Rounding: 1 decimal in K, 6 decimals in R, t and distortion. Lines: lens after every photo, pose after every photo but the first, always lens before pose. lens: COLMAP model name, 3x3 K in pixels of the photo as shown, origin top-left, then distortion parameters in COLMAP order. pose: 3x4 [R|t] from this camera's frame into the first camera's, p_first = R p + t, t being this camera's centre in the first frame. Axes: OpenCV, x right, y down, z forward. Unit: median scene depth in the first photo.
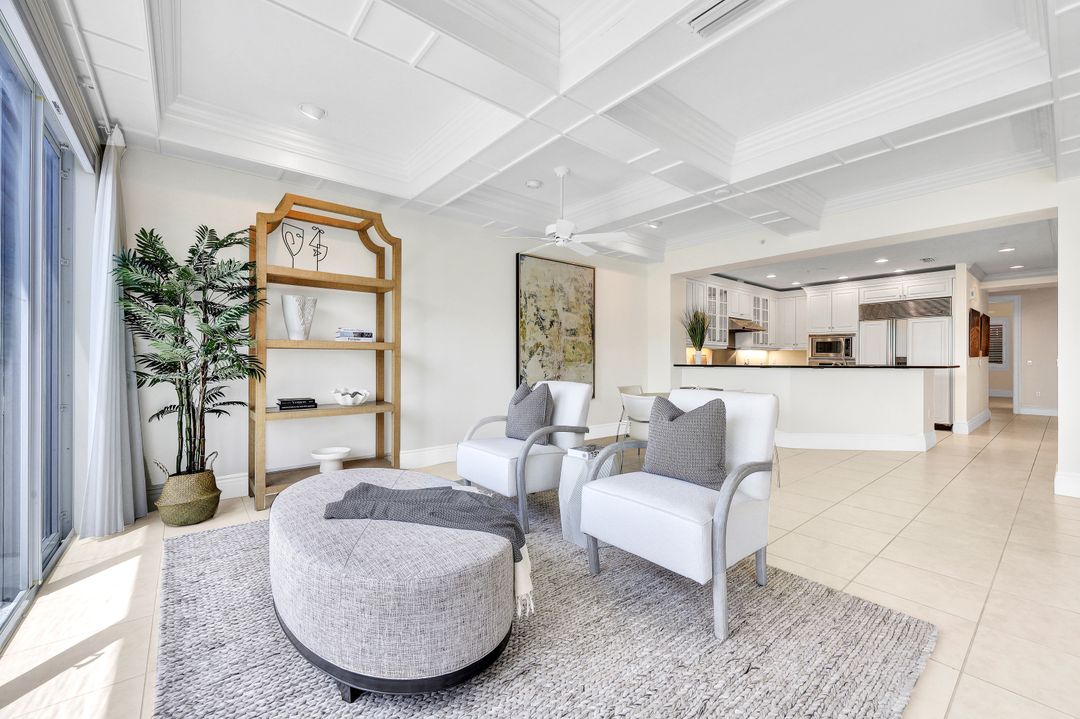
lens RADIAL K [[432.8, 0, 537.2], [0, 432.8, 358.2], [0, 0, 1]] dist [0.000710, -0.000376]
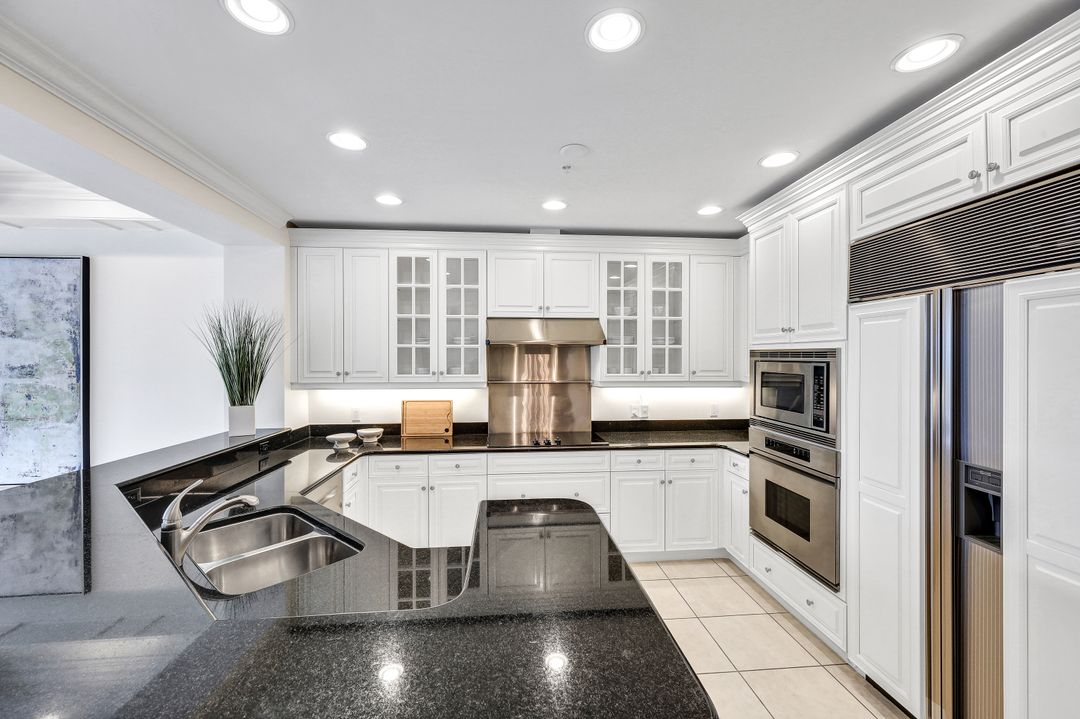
lens RADIAL K [[432.8, 0, 550.3], [0, 432.8, 357.9], [0, 0, 1]] dist [0.000710, -0.000376]
pose [[0.825903, -0.005774, -0.563783, 1.013297], [0.008145, 0.999965, 0.001691, -0.073238], [0.563754, -0.005988, 0.825921, 0.913831]]
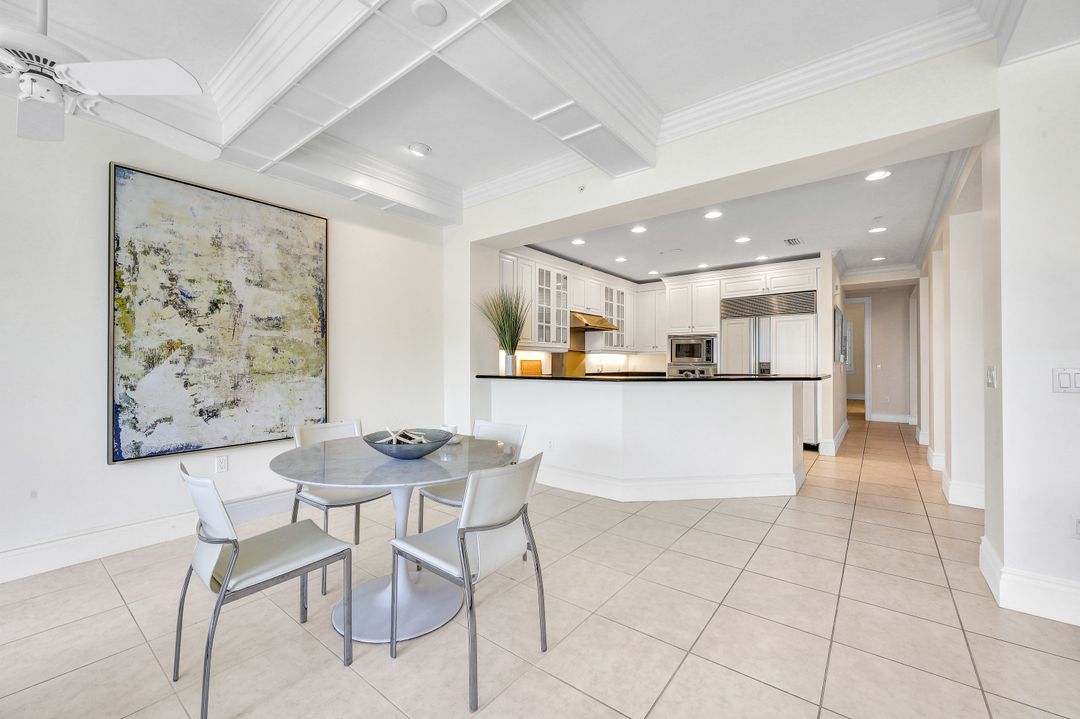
lens RADIAL K [[432.8, 0, 538.0], [0, 432.8, 359.8], [0, 0, 1]] dist [0.000710, -0.000376]
pose [[0.976060, -0.002119, 0.217492, 0.300460], [0.002607, 0.999995, -0.001958, -0.009284], [-0.217487, 0.002478, 0.976060, 0.361481]]
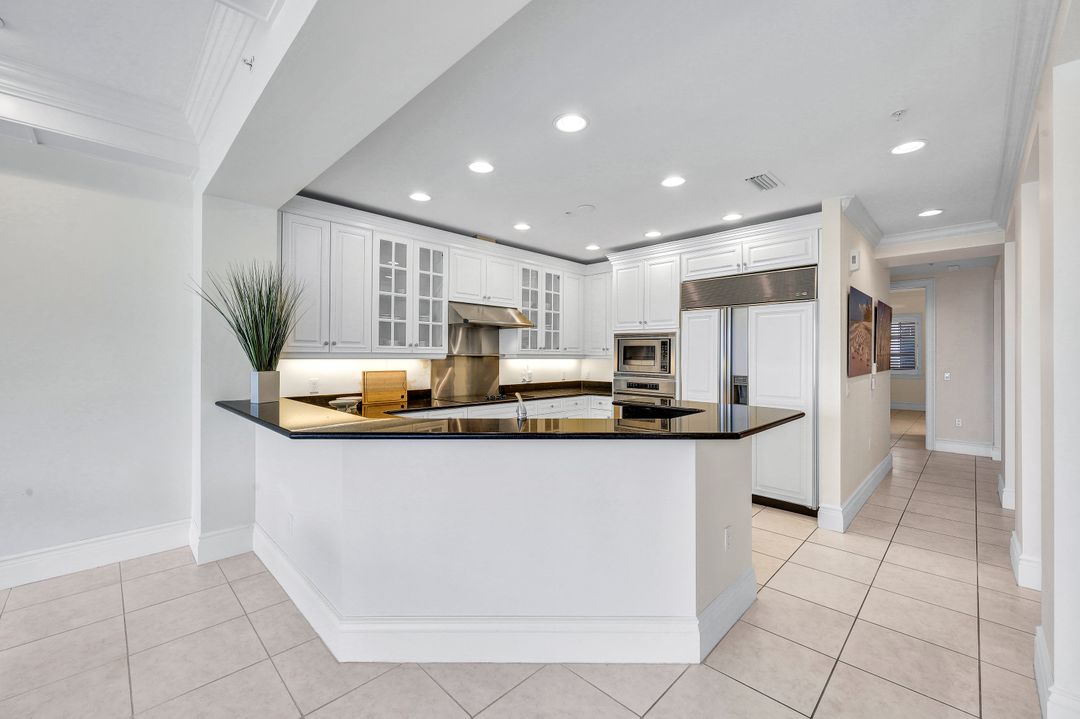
lens RADIAL K [[432.8, 0, 539.5], [0, 432.8, 353.5], [0, 0, 1]] dist [0.000710, -0.000376]
pose [[0.995133, 0.000851, 0.098542, 0.683925], [-0.001003, 0.999998, 0.001492, -0.040695], [-0.098540, -0.001583, 0.995132, 0.610546]]
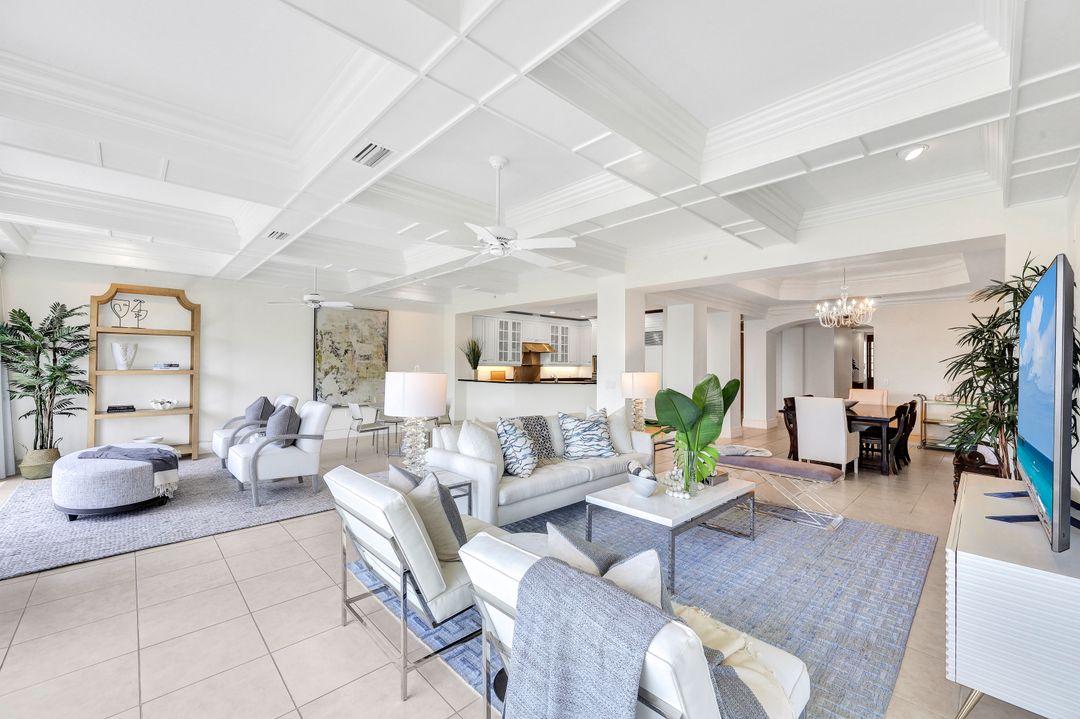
lens RADIAL K [[432.8, 0, 535.0], [0, 432.8, 360.9], [0, 0, 1]] dist [0.000710, -0.000376]
pose [[0.997776, 0.004370, 0.066520, 0.535259], [-0.004093, 0.999982, -0.004289, -0.044924], [-0.066537, 0.004007, 0.997776, -0.440599]]
